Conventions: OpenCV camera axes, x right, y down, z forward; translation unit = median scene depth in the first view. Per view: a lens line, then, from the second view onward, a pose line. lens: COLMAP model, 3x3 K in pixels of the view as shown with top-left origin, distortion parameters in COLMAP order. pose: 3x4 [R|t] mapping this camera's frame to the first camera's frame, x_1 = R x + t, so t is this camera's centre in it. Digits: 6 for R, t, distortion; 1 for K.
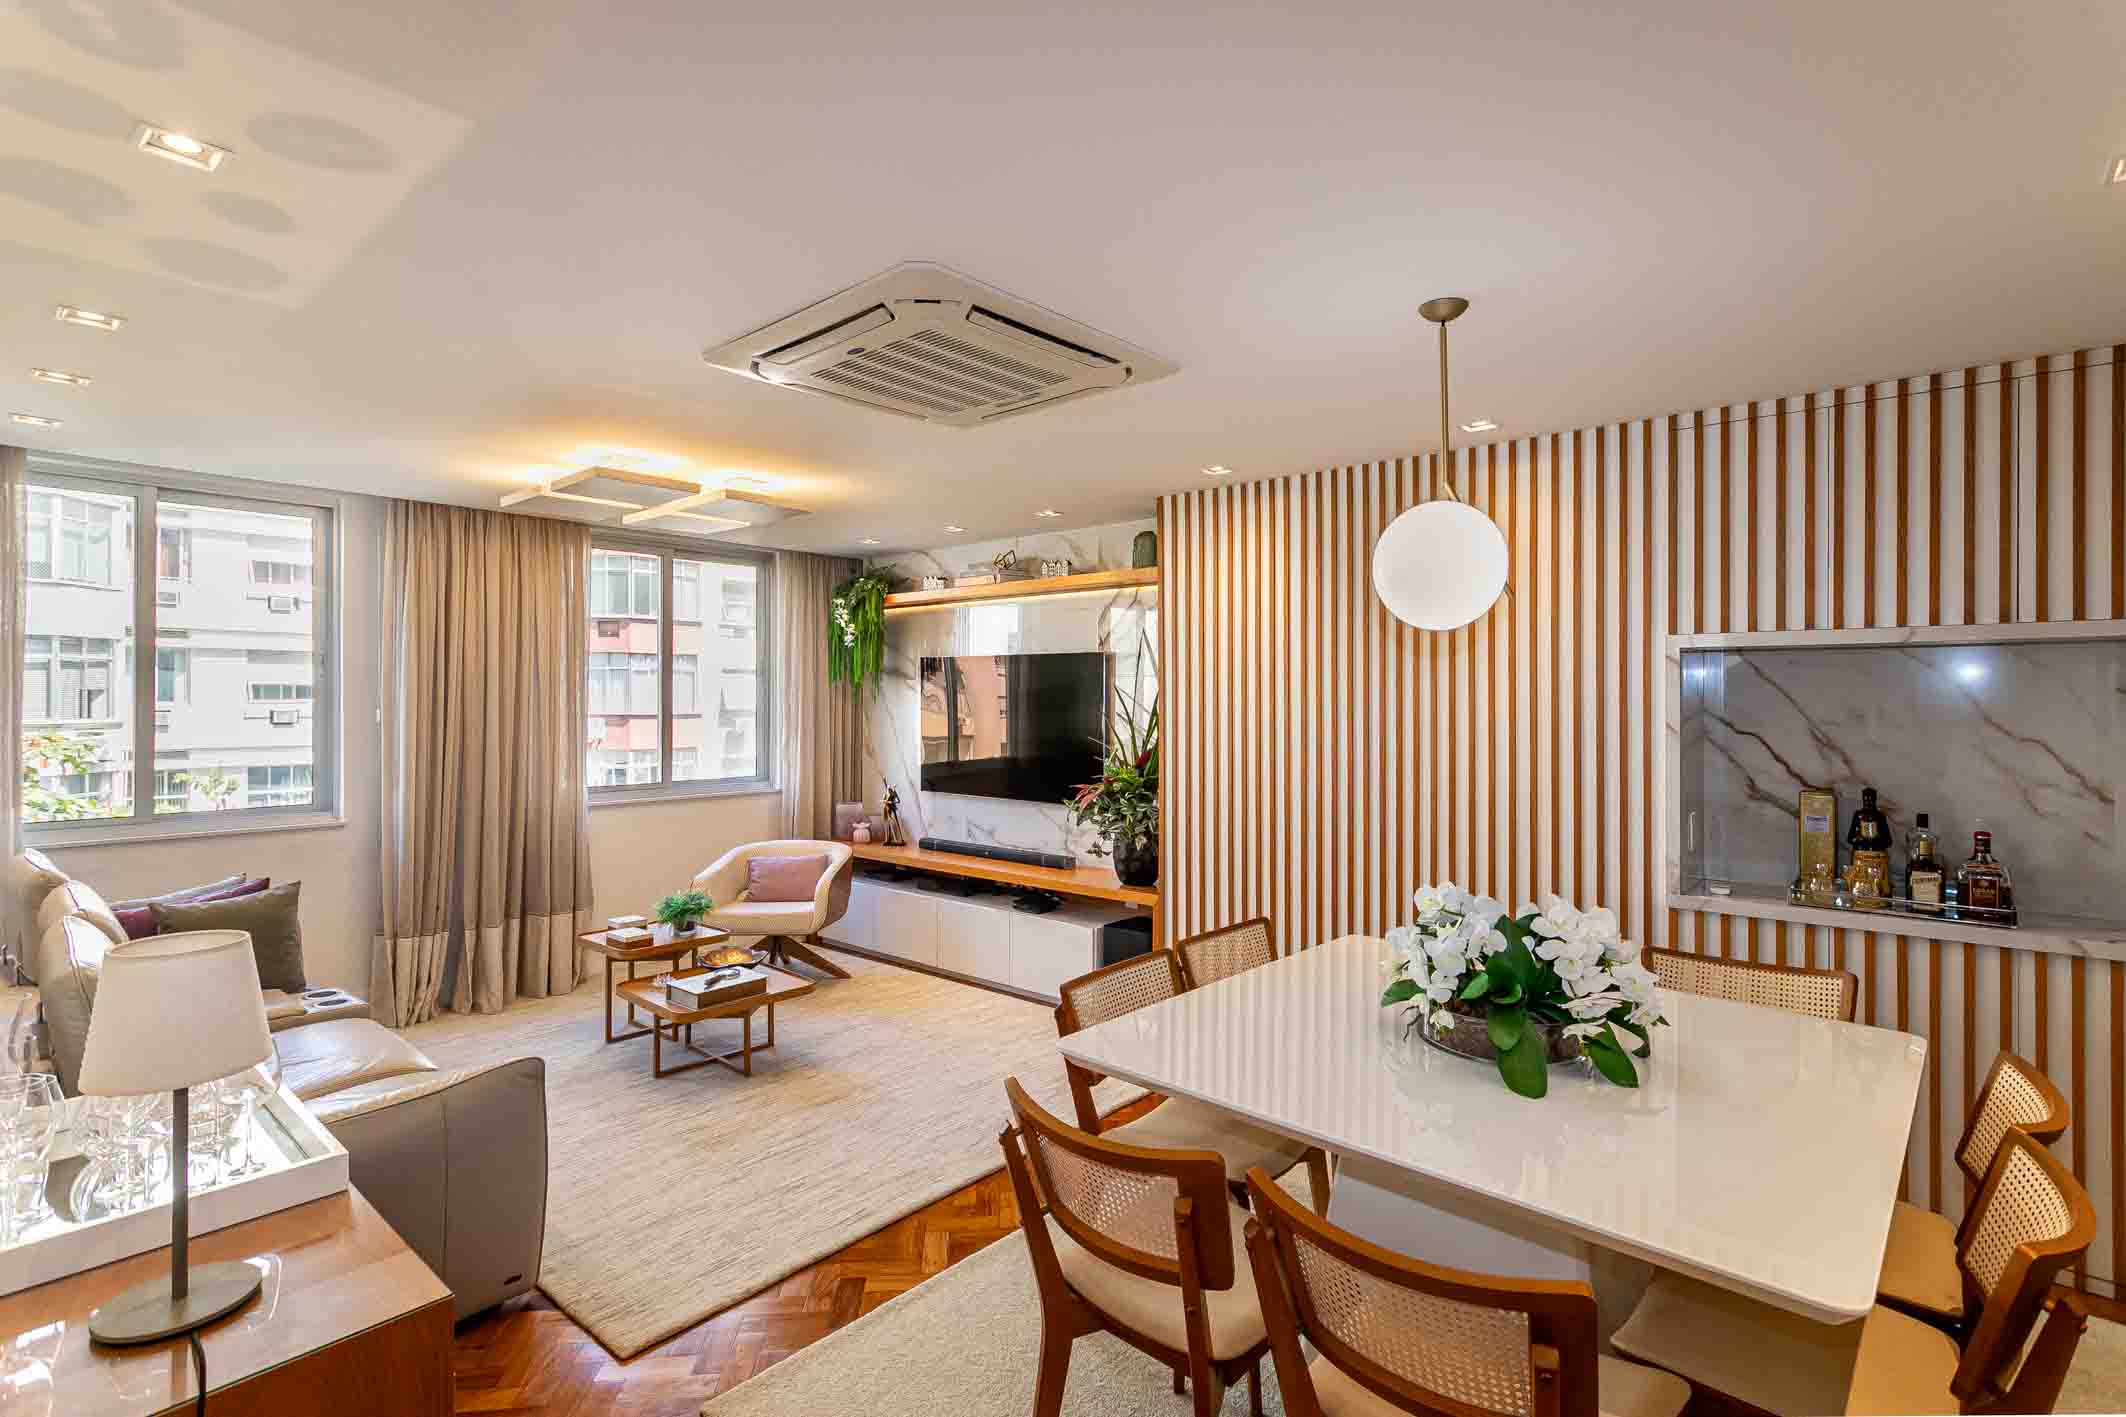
lens RADIAL K [[1017.8, 0, 1071.2], [0, 1017.8, 703.4], [0, 0, 1]] dist [0.009567, -0.000091]
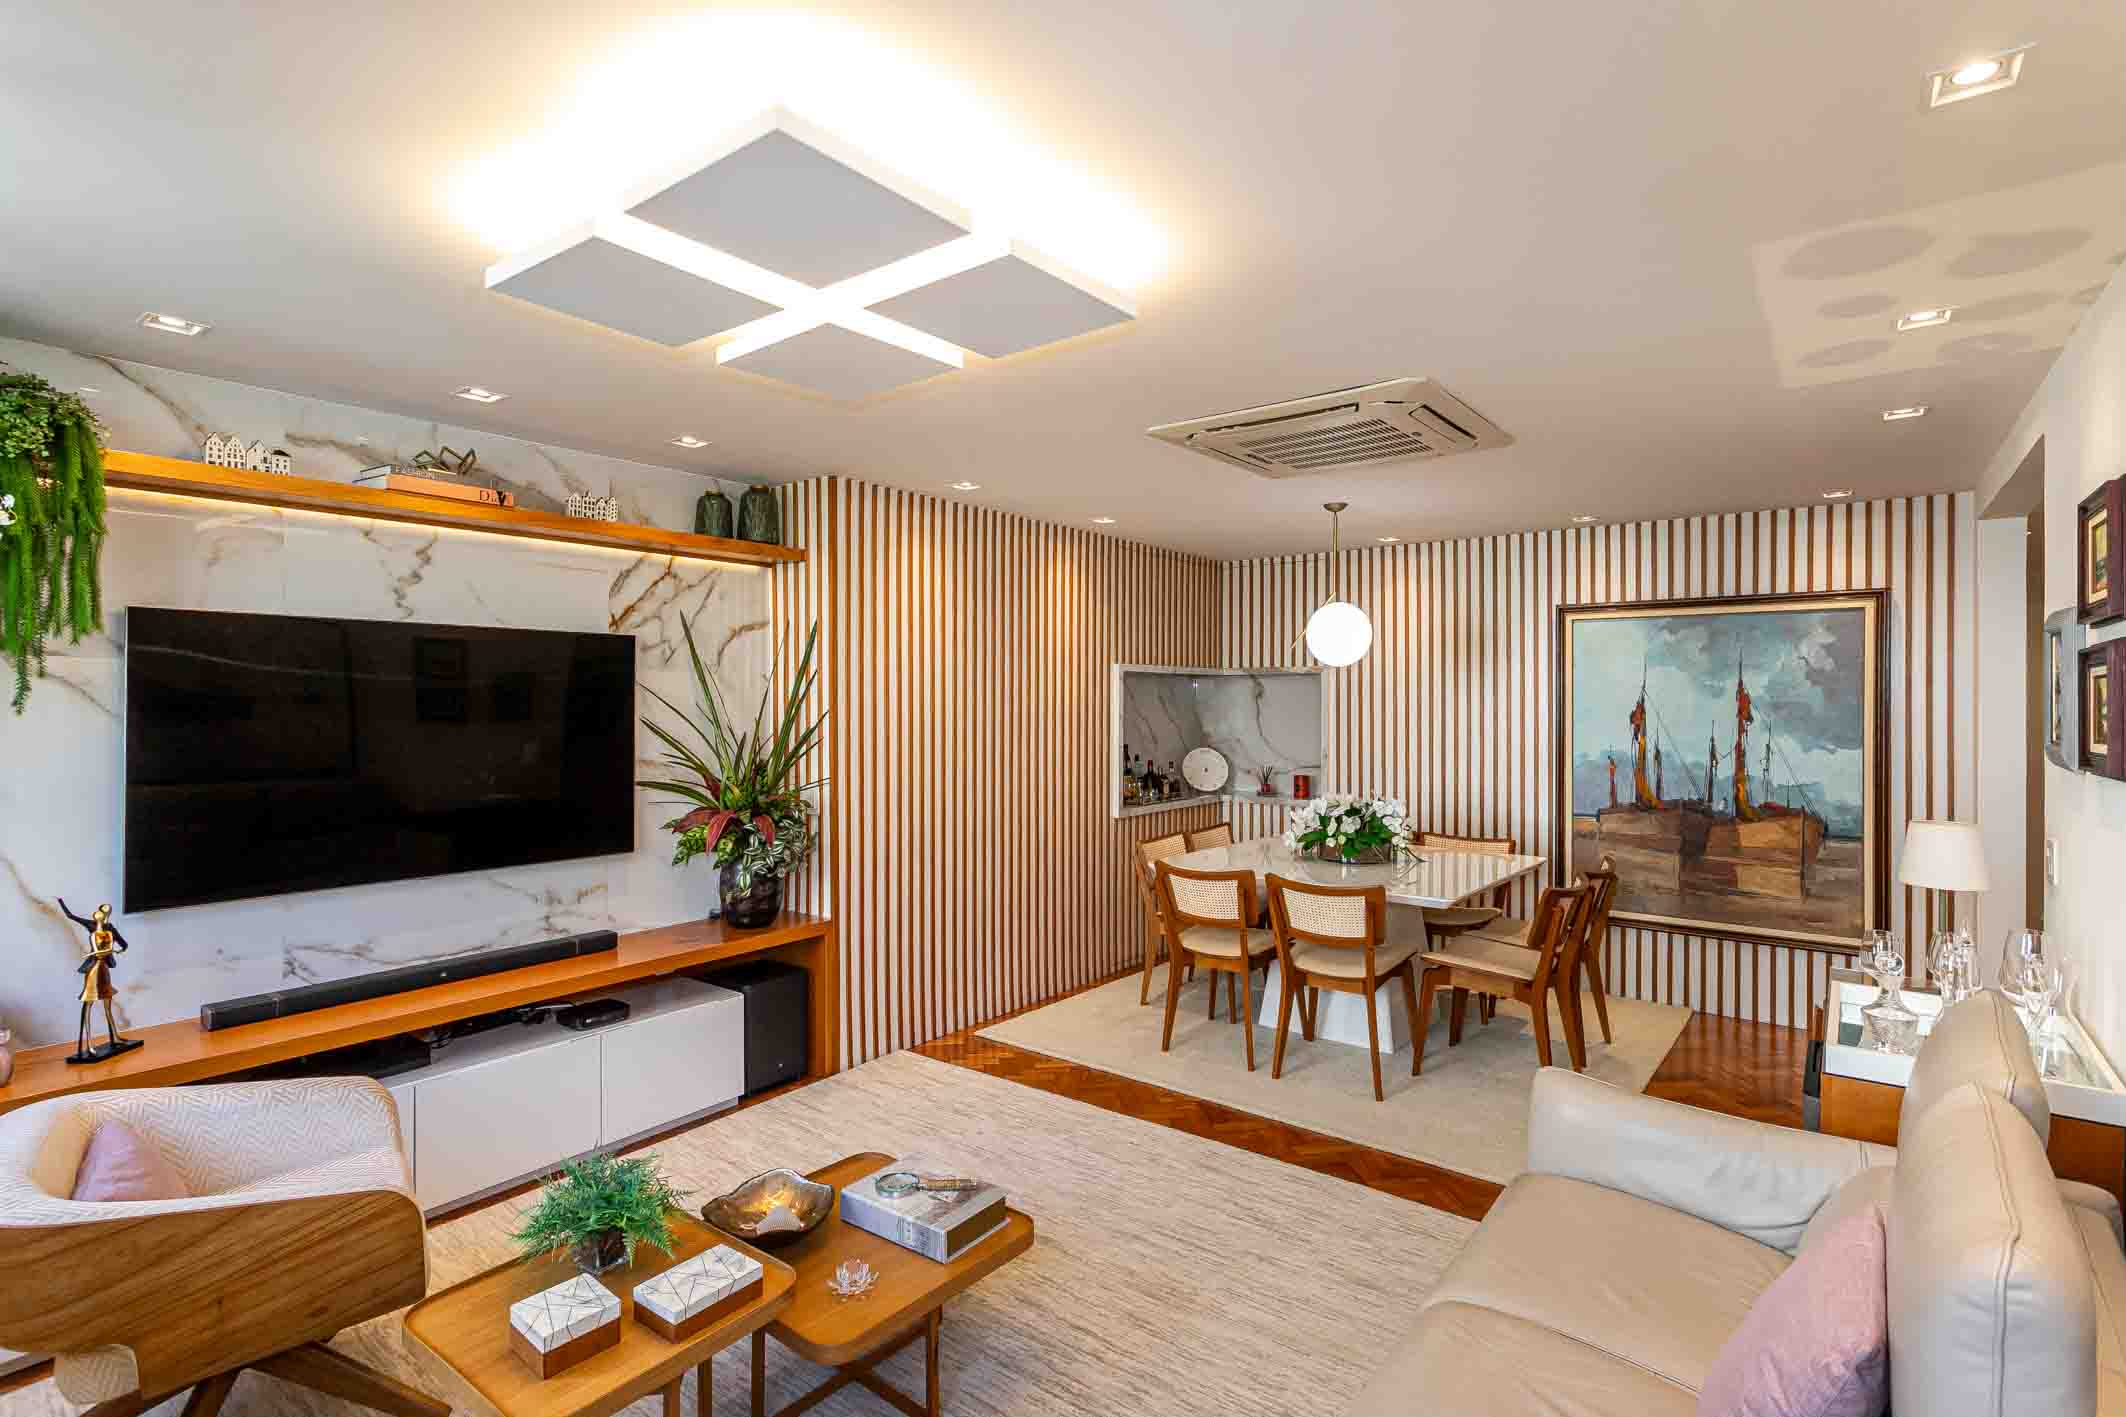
lens RADIAL K [[1017.8, 0, 1063.7], [0, 1017.8, 698.6], [0, 0, 1]] dist [0.009567, -0.000091]
pose [[-0.055901, -0.000905, 0.998436, -0.806350], [0.003285, 0.999994, 0.001090, -0.006717], [-0.998431, 0.003340, -0.055898, 0.827989]]
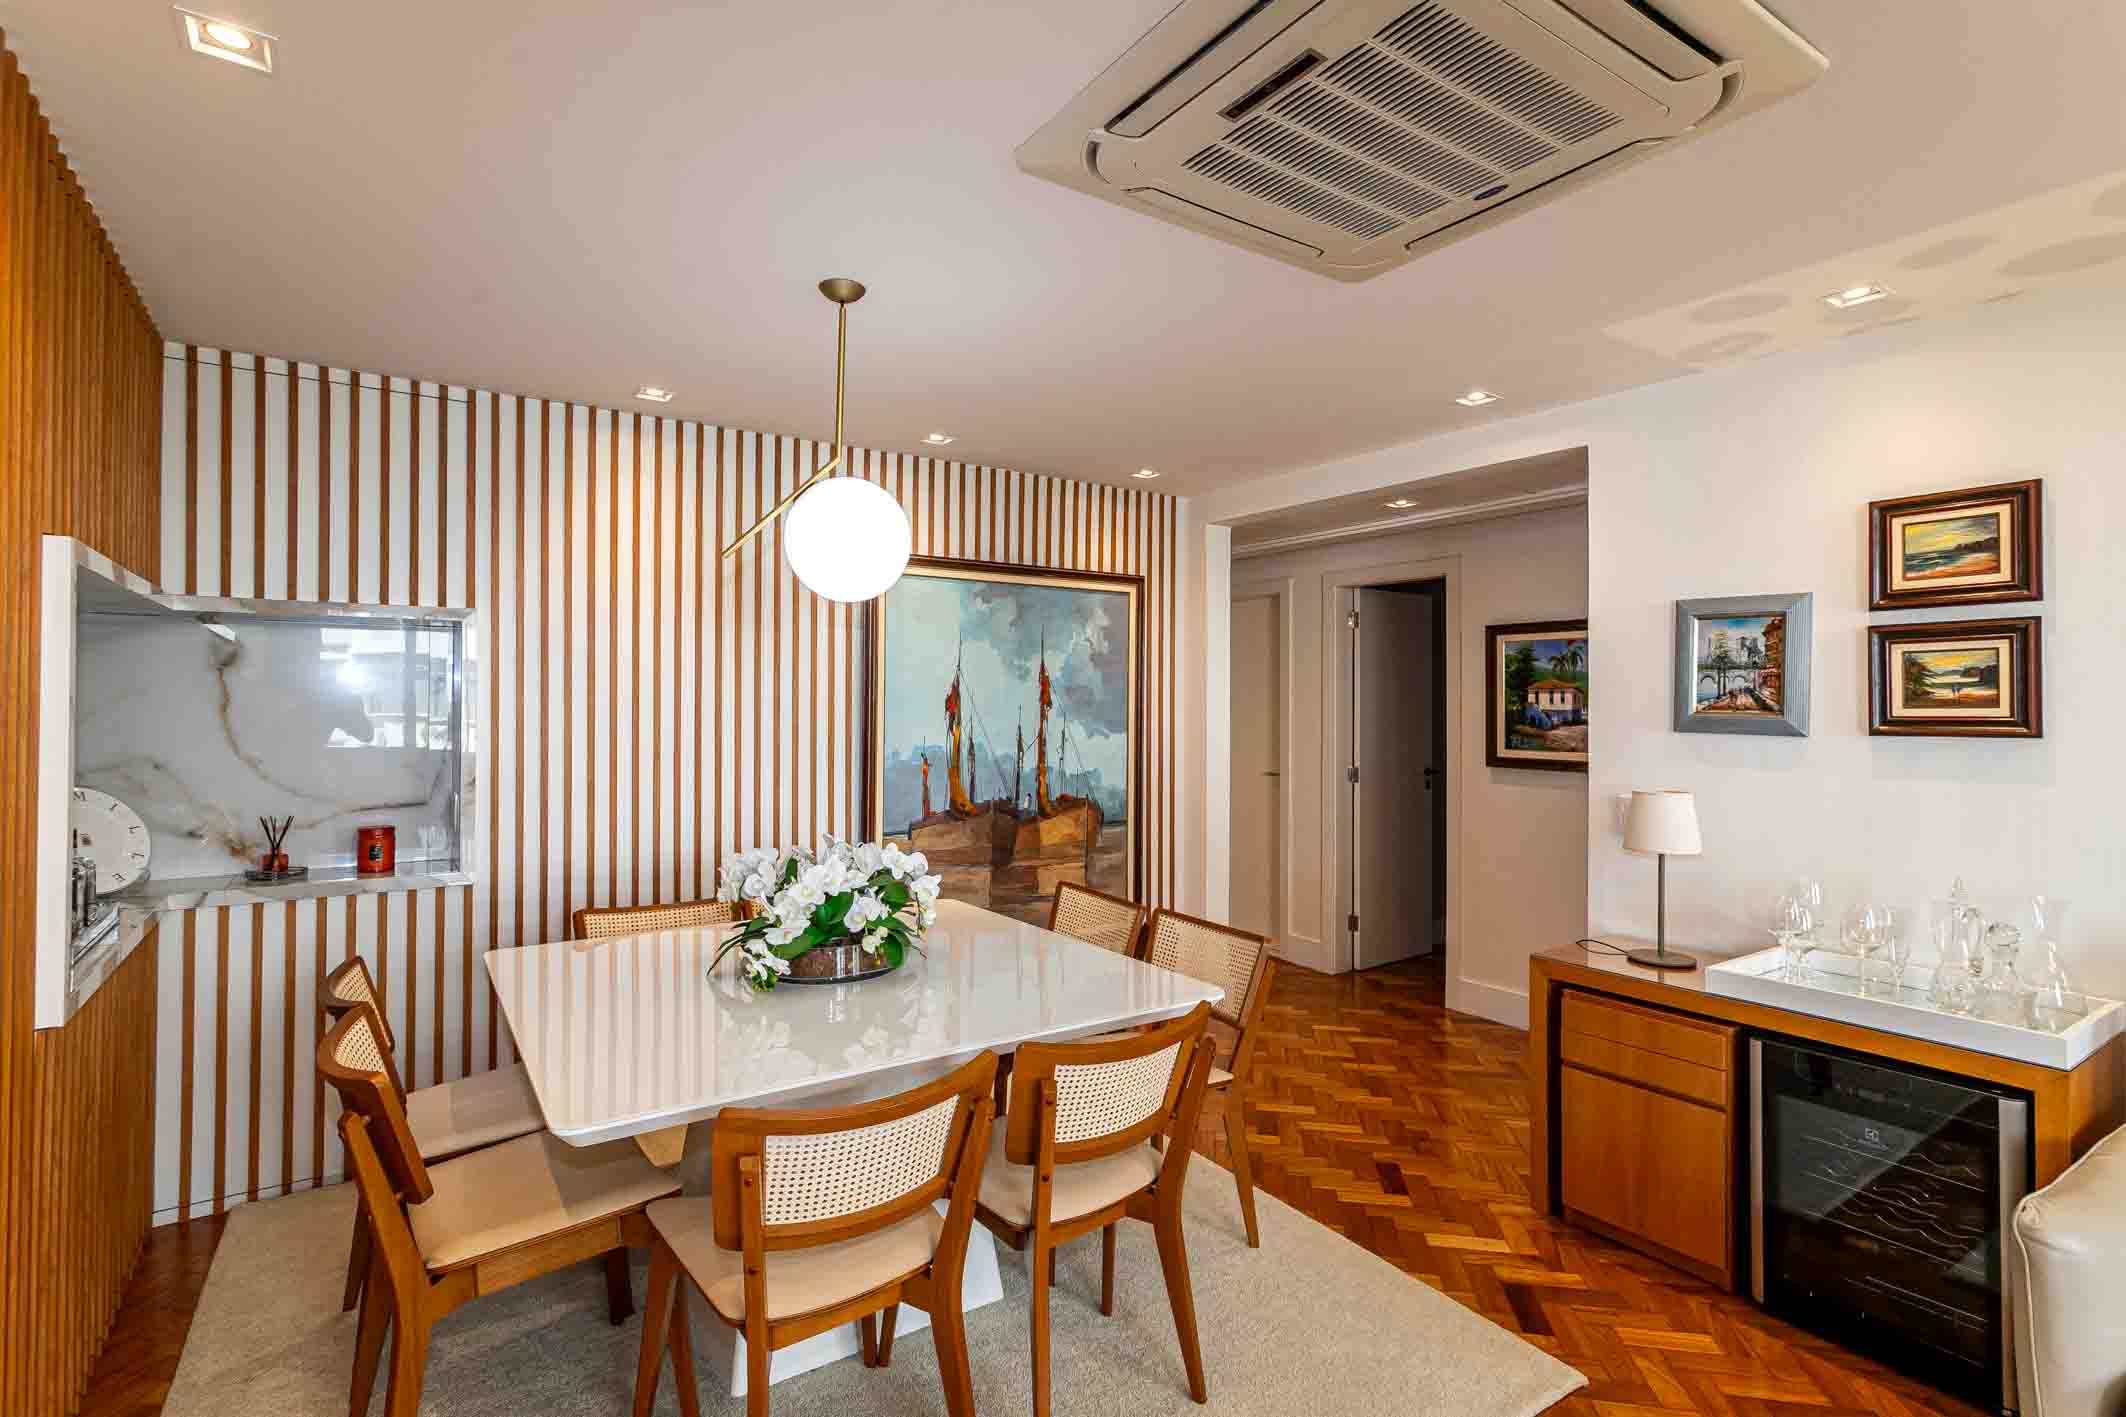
lens RADIAL K [[1017.8, 0, 1047.1], [0, 1017.8, 695.6], [0, 0, 1]] dist [0.009567, -0.000091]
pose [[-0.968437, -0.002970, 0.249241, -0.045751], [-0.003812, 0.999989, -0.002898, 0.012574], [-0.249229, -0.003757, -0.968437, 0.978679]]
